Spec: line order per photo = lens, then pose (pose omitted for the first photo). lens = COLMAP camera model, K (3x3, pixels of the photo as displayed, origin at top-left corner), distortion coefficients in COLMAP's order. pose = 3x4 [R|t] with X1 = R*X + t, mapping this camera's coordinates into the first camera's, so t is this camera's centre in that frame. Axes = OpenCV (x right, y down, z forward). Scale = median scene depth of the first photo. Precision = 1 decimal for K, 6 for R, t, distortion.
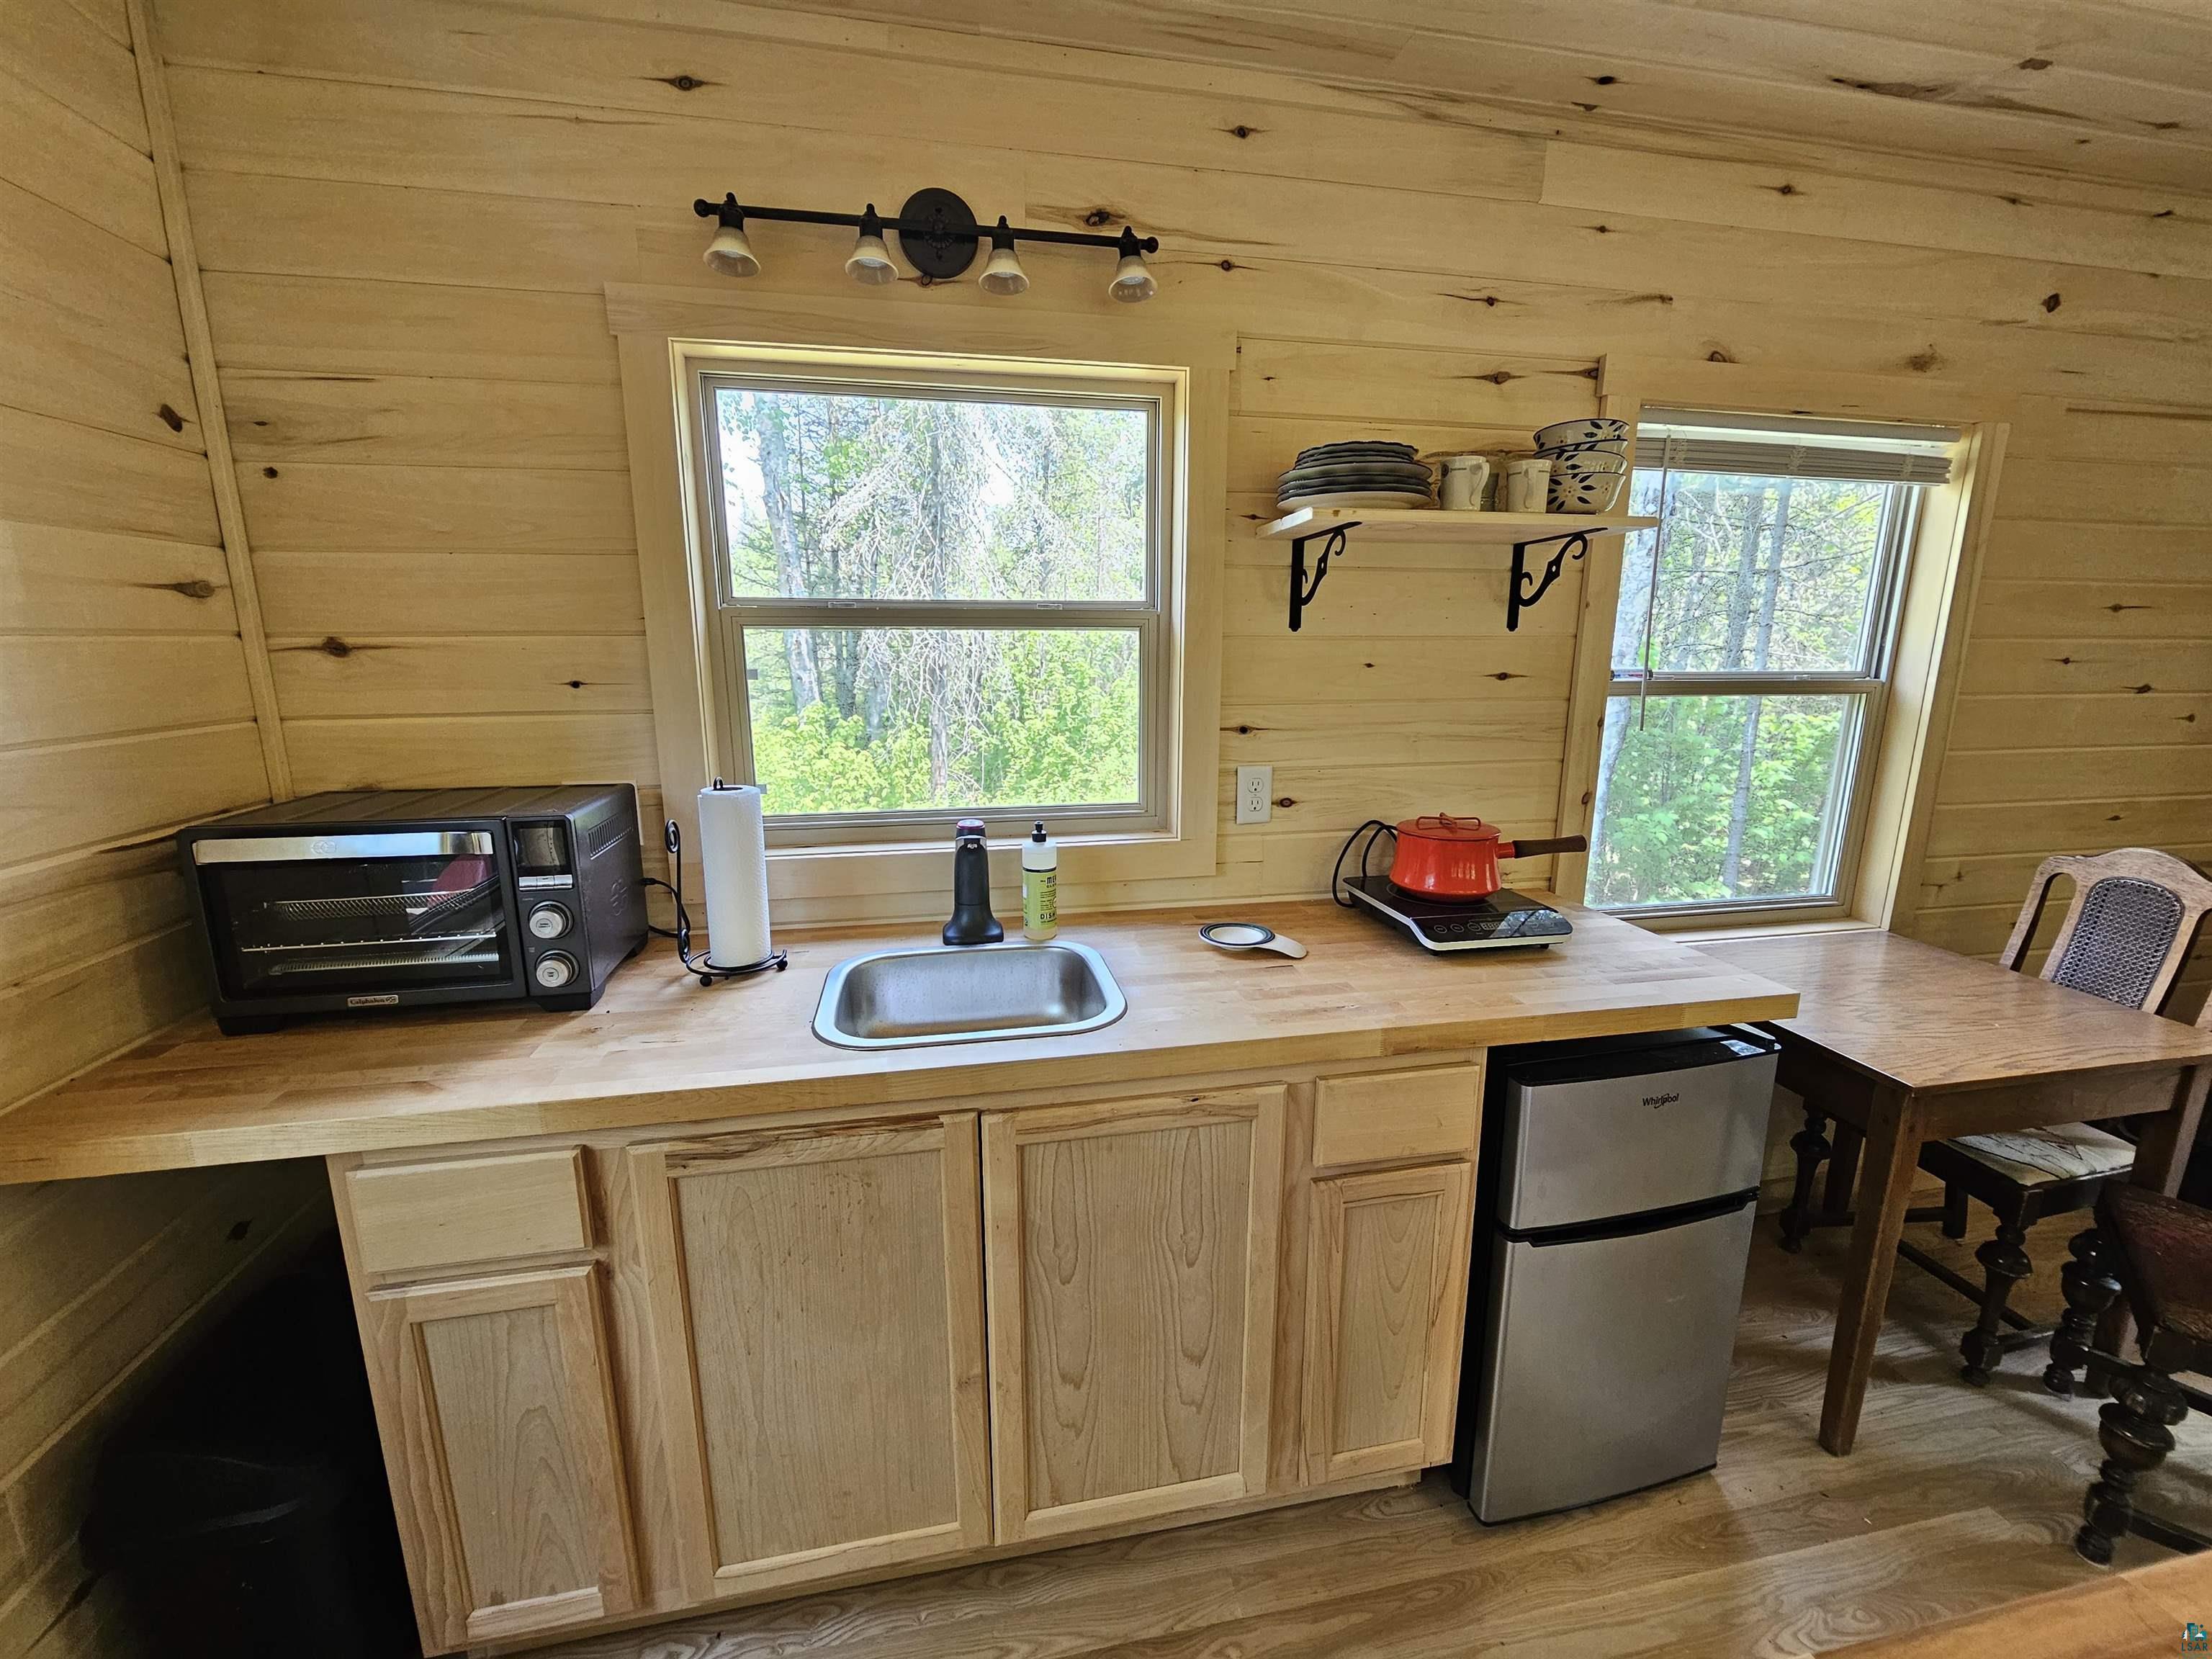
lens RADIAL K [[909.2, 0, 1117.5], [0, 909.2, 825.4], [0, 0, 1]] dist [-0.004159, 0.000629]
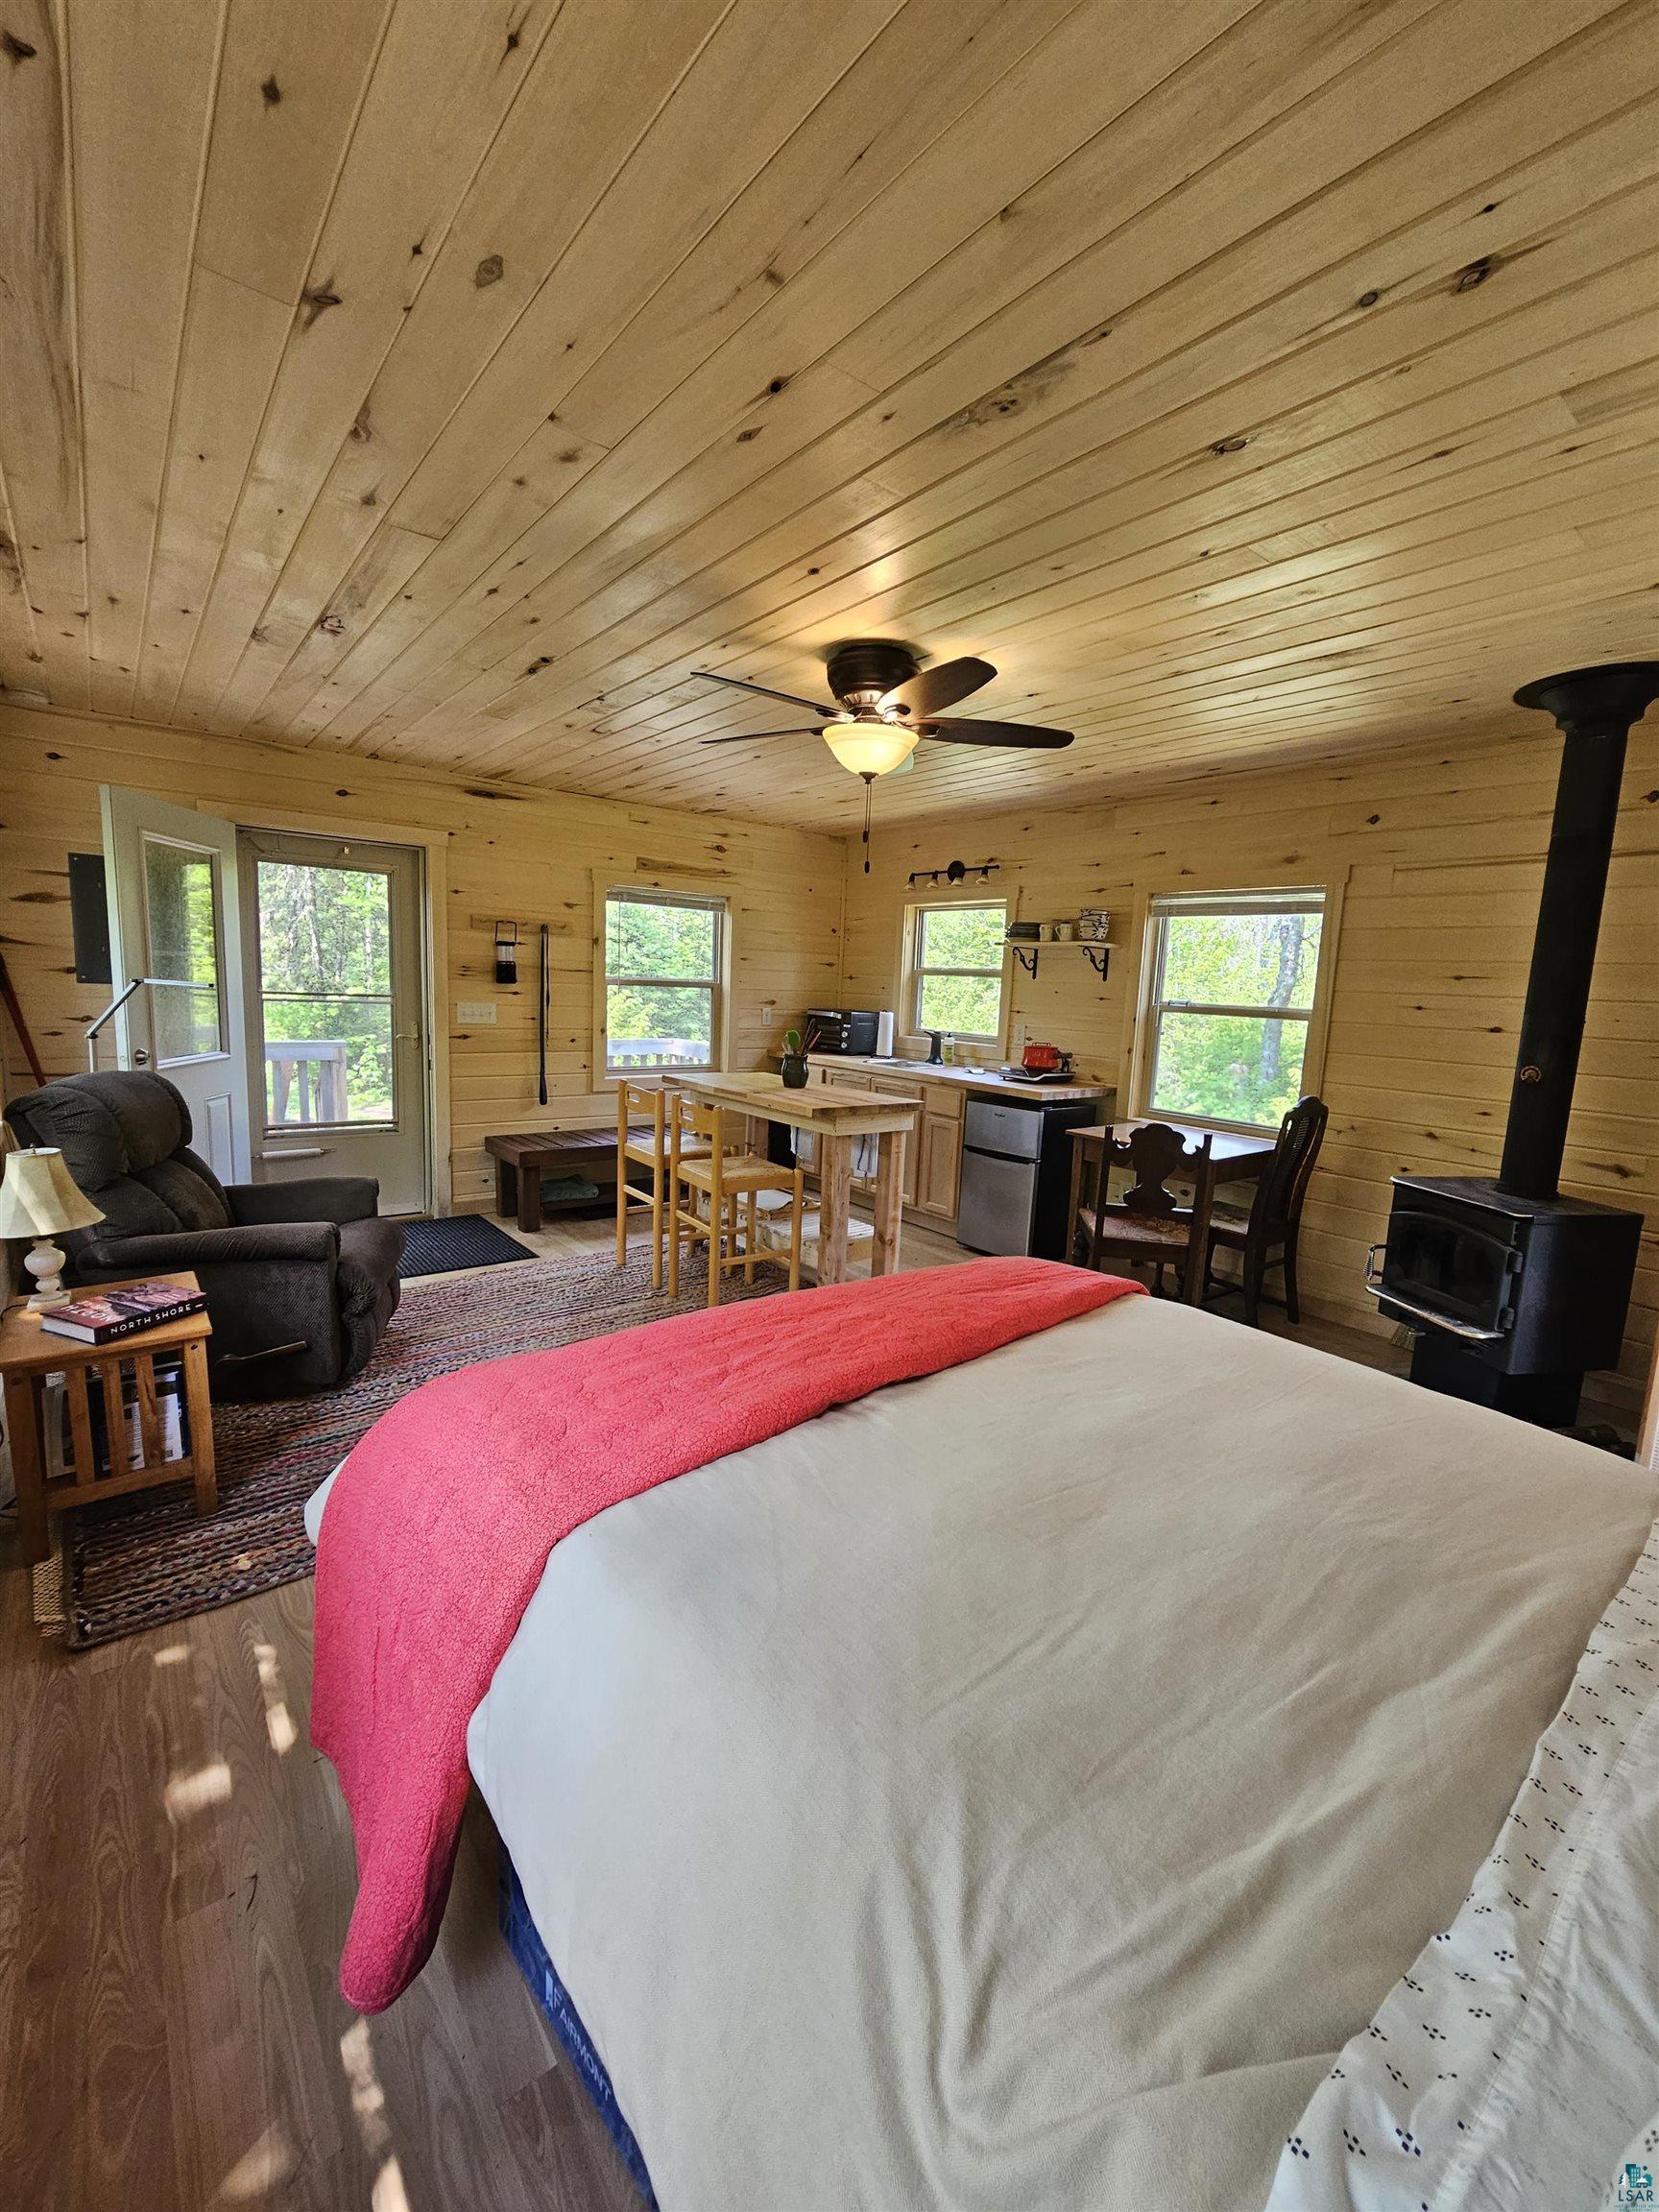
lens RADIAL K [[909.2, 0, 827.0], [0, 909.2, 1116.1], [0, 0, 1]] dist [-0.004159, 0.000629]
pose [[0.451197, 0.148907, -0.879913, 2.733644], [-0.222579, 0.973599, 0.050629, 0.231010], [0.864222, 0.173007, 0.472429, -0.951986]]
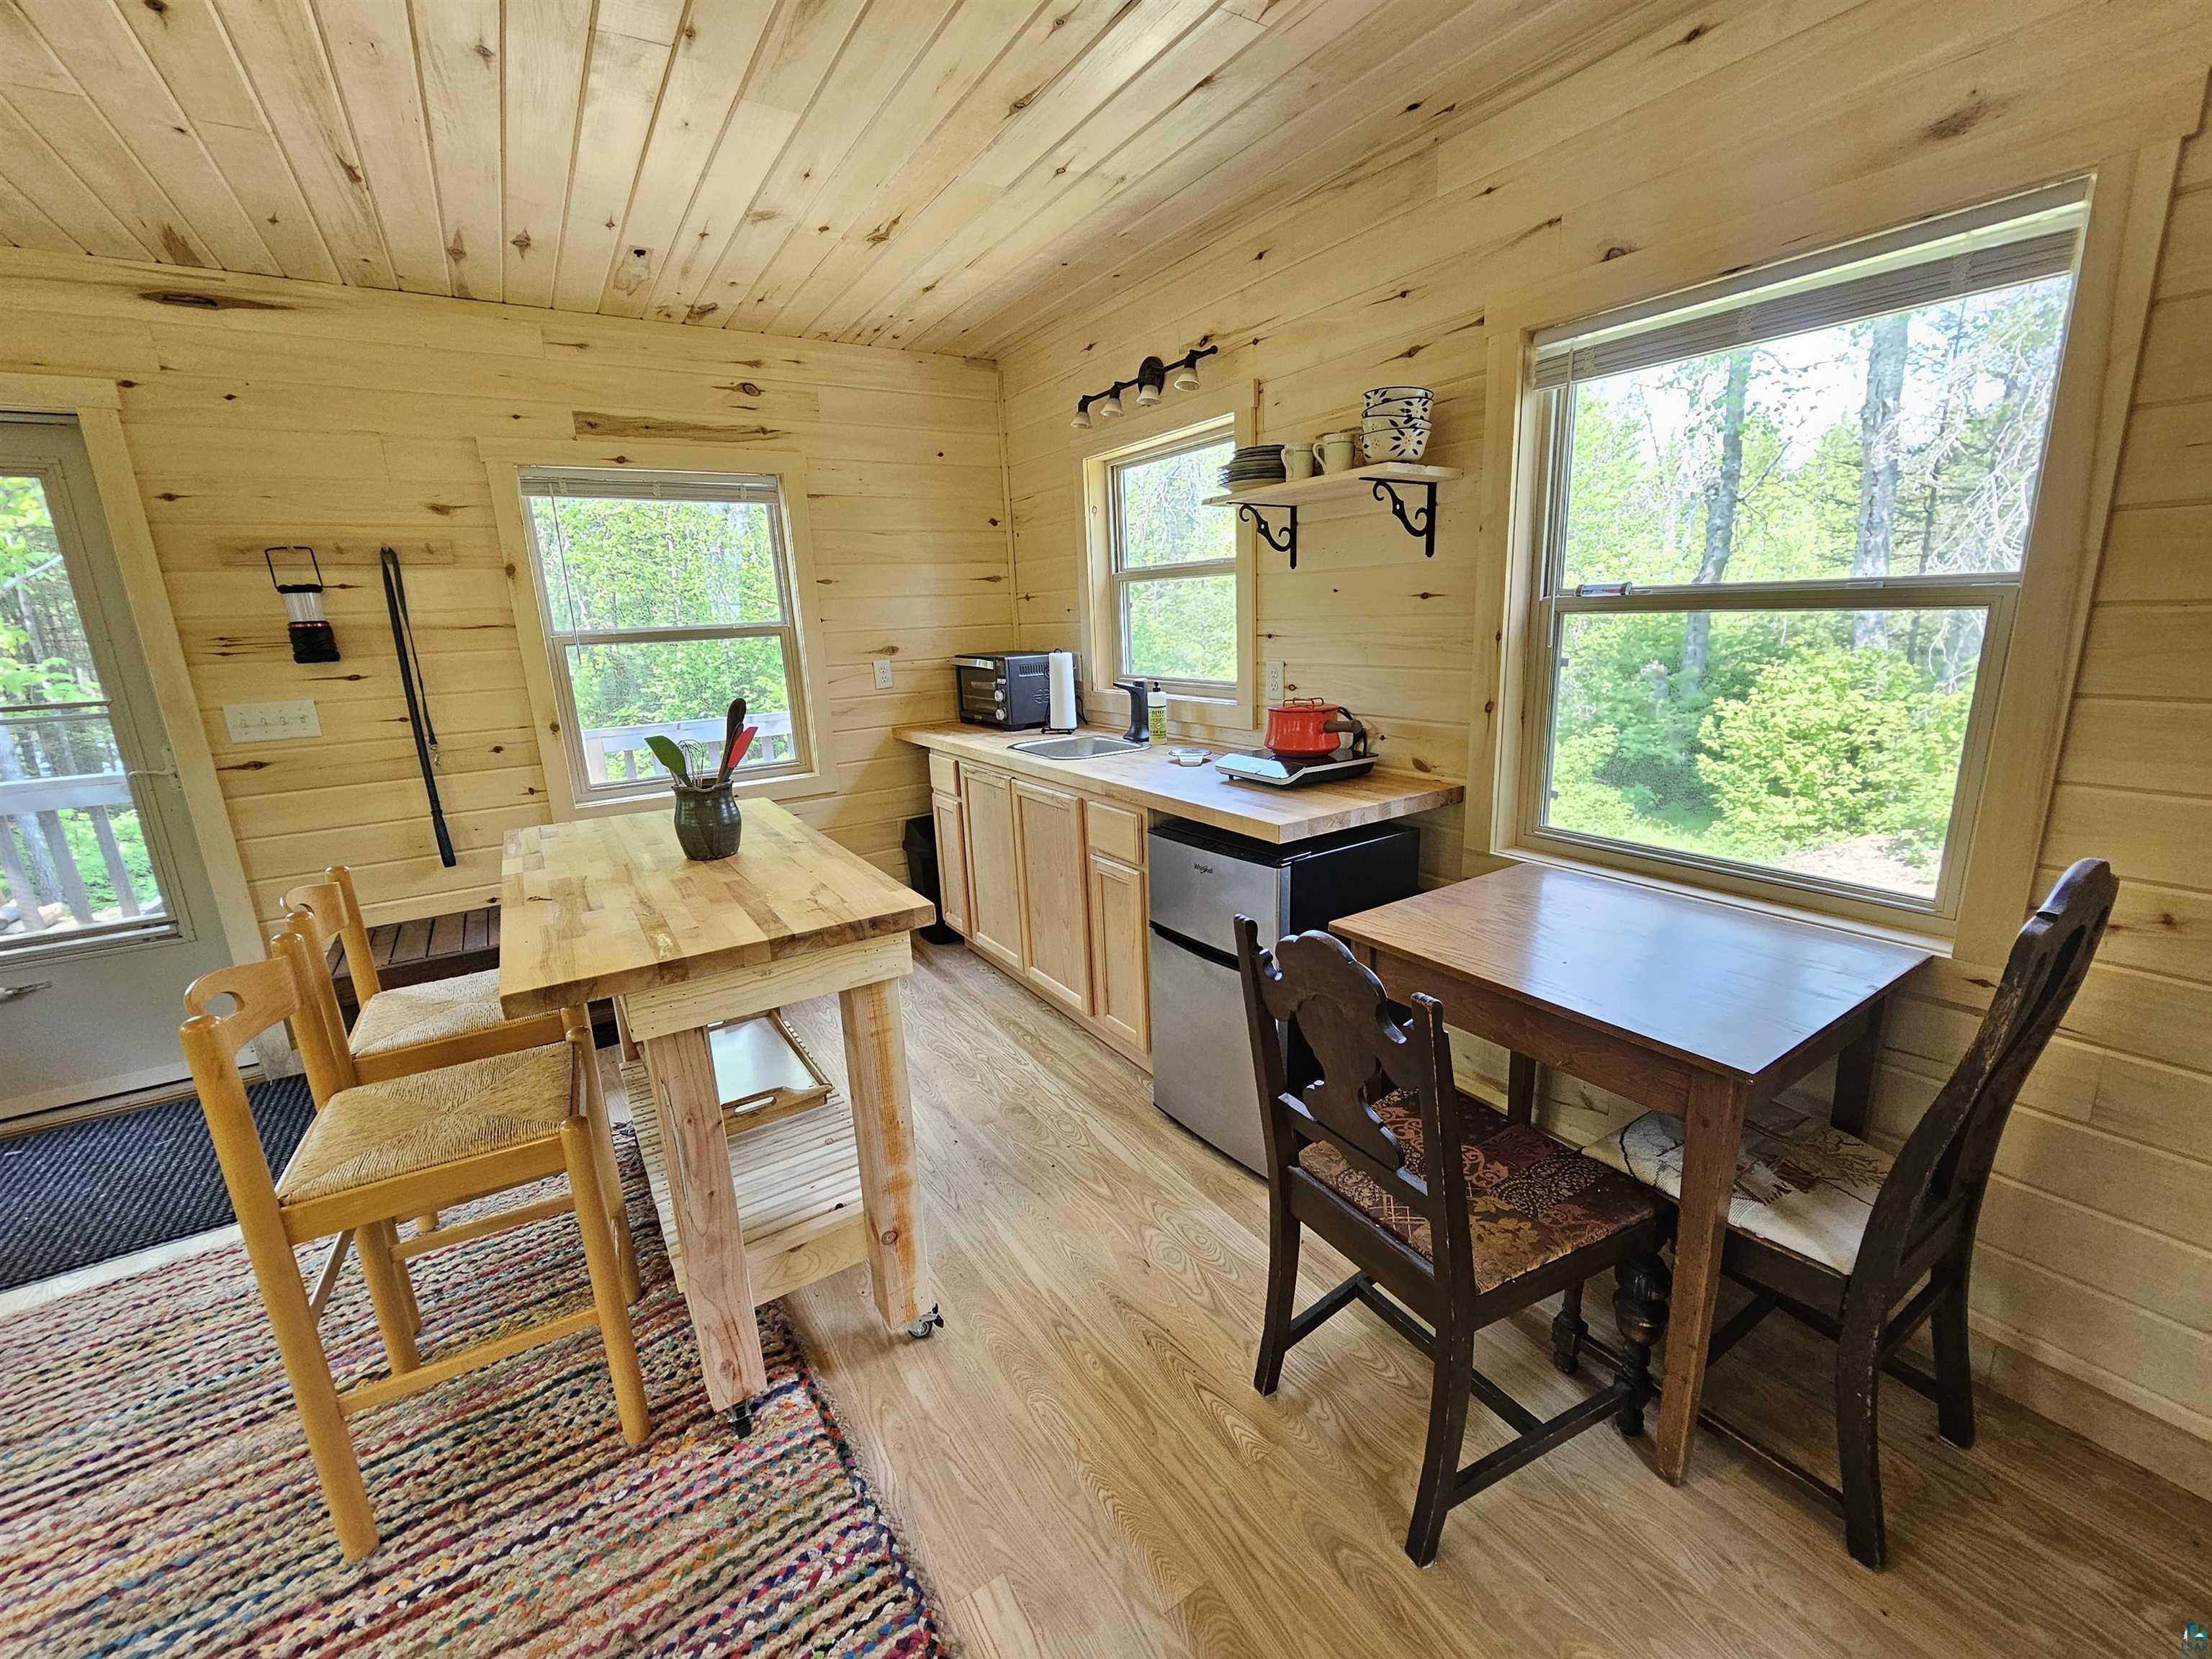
lens RADIAL K [[909.2, 0, 1114.3], [0, 909.2, 829.3], [0, 0, 1]] dist [-0.004159, 0.000629]
pose [[0.371499, 0.203984, -0.905748, 1.627200], [-0.147996, 0.976102, 0.159127, 0.008248], [0.916562, 0.074931, 0.392810, 0.198311]]
